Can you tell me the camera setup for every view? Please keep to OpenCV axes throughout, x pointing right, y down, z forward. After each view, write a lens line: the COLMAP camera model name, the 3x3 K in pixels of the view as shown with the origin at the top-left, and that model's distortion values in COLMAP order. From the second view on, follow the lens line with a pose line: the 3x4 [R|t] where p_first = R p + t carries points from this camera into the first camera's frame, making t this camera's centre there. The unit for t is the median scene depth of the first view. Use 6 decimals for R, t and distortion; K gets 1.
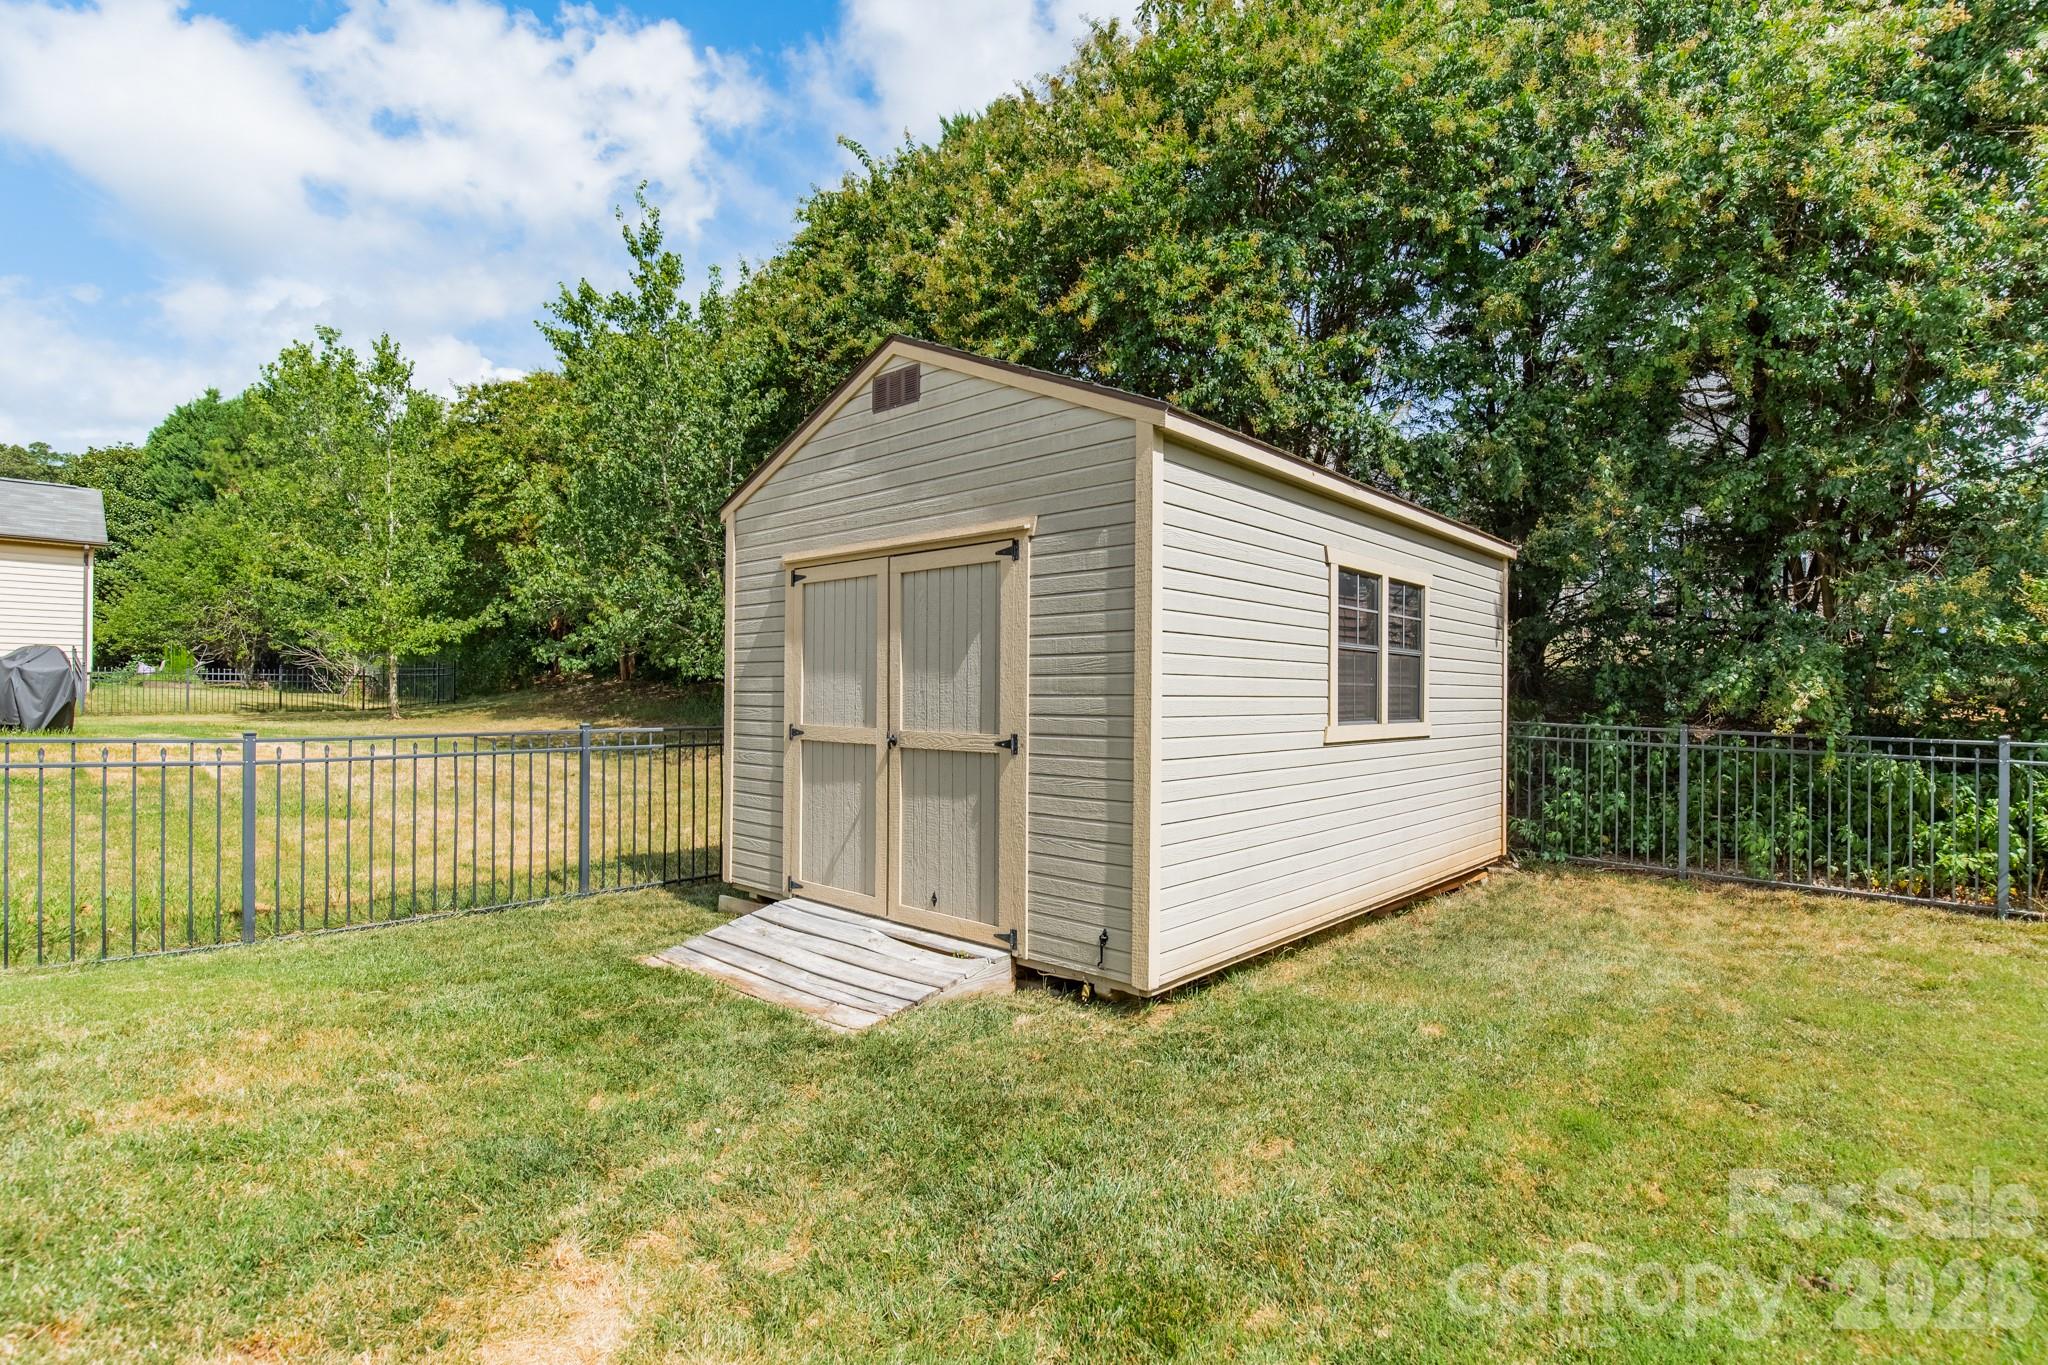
lens RADIAL K [[966.9, 0, 1024.0], [0, 966.9, 682.5], [0, 0, 1]] dist [-0.000306, 0.000243]
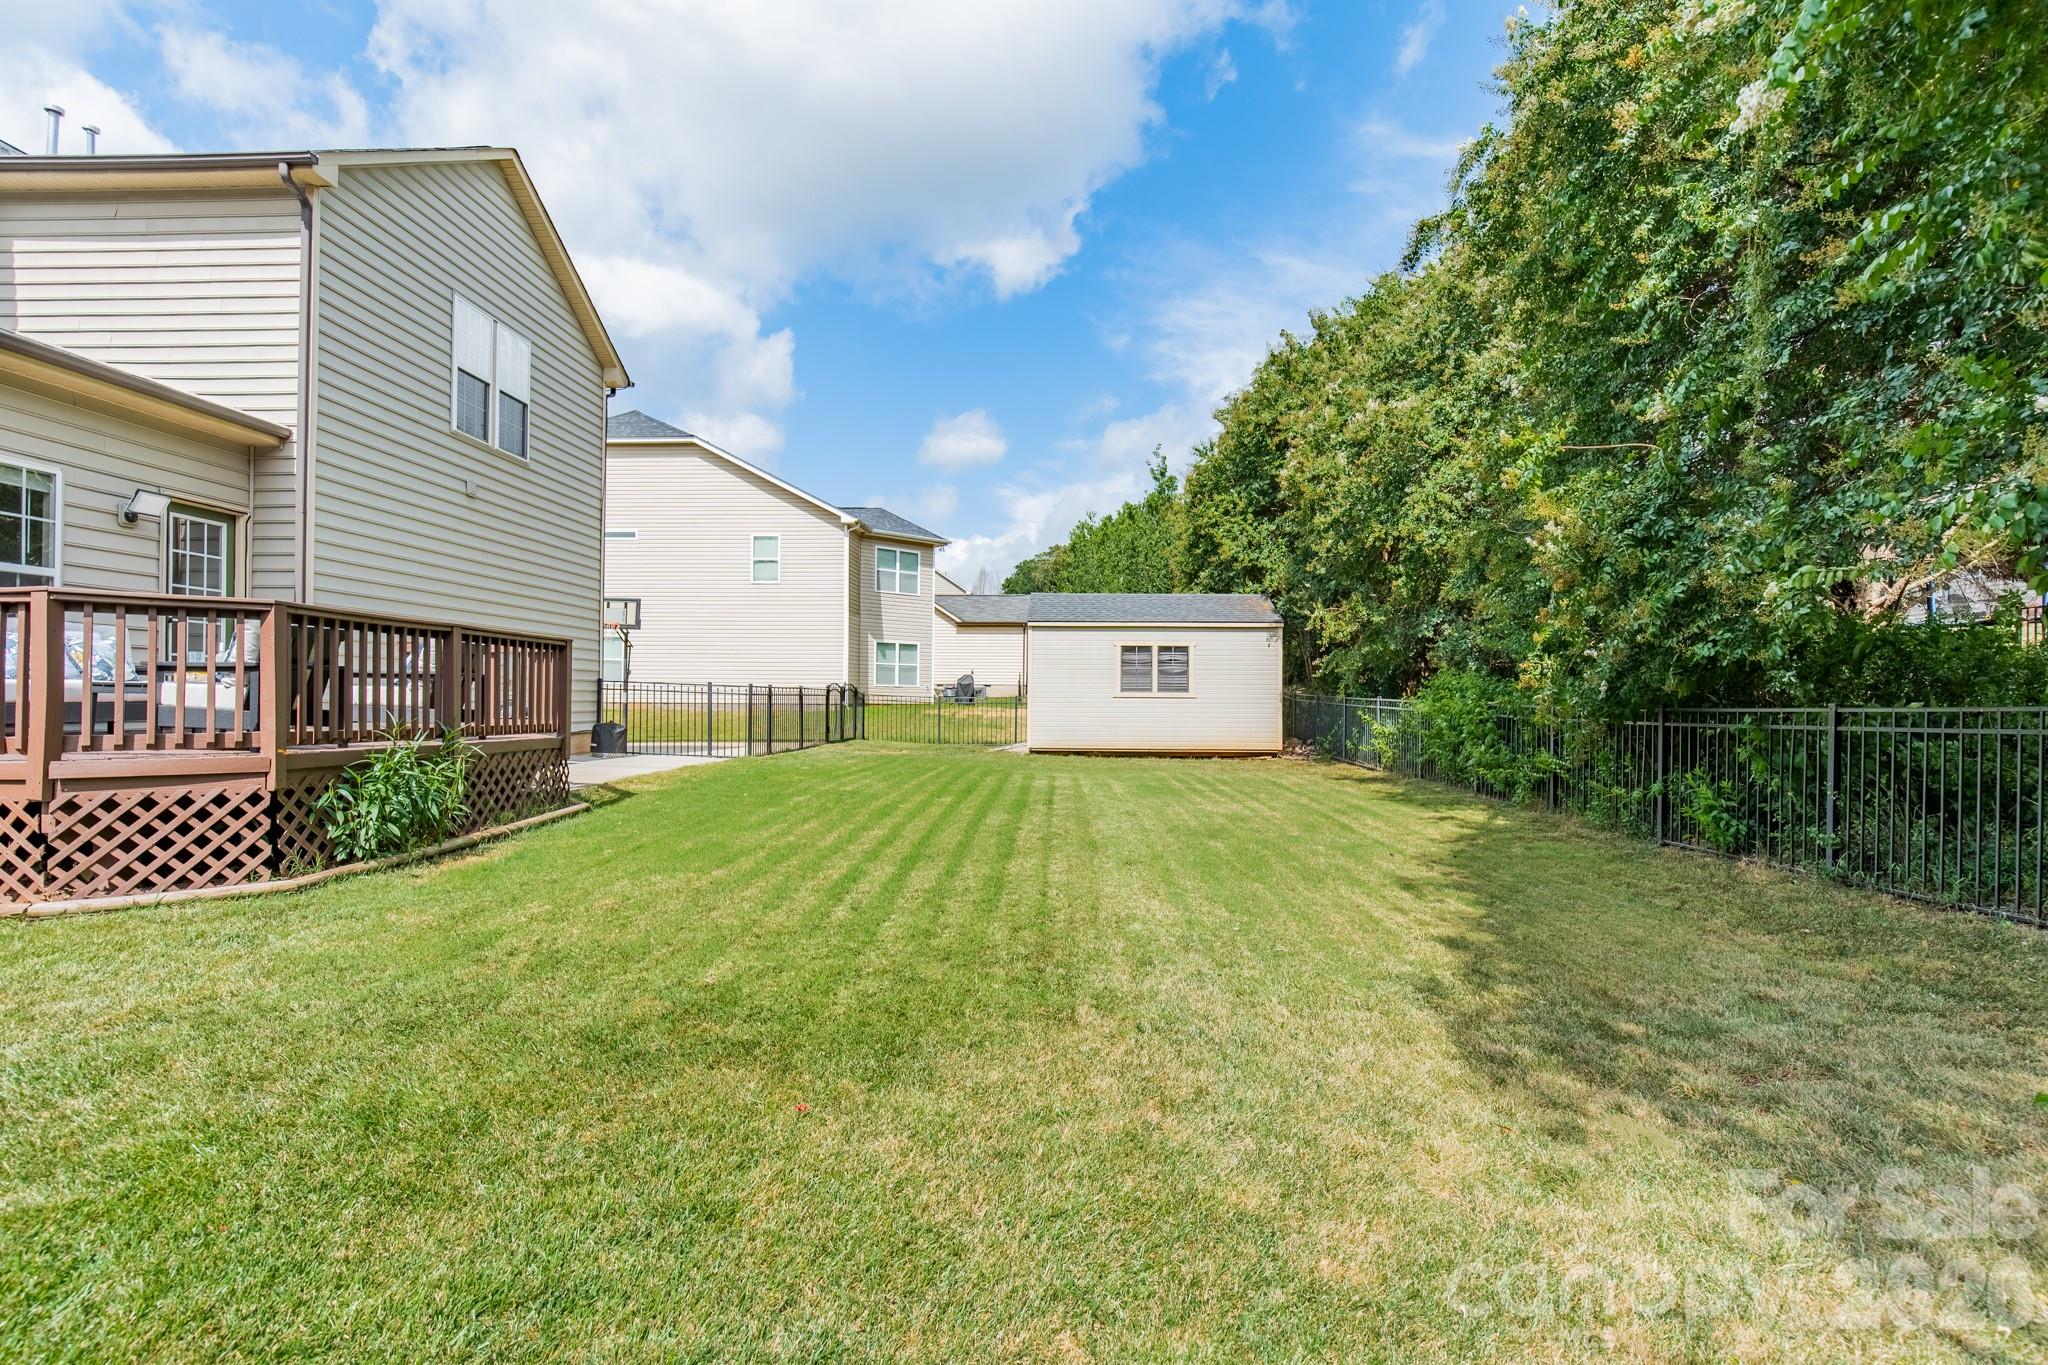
lens RADIAL K [[966.9, 0, 1024.0], [0, 966.9, 682.5], [0, 0, 1]] dist [-0.000306, 0.000243]
pose [[0.628341, -0.007283, -0.777904, 3.019098], [-0.004028, 0.999912, -0.012615, 0.058882], [0.777928, 0.011059, 0.628257, -1.530679]]
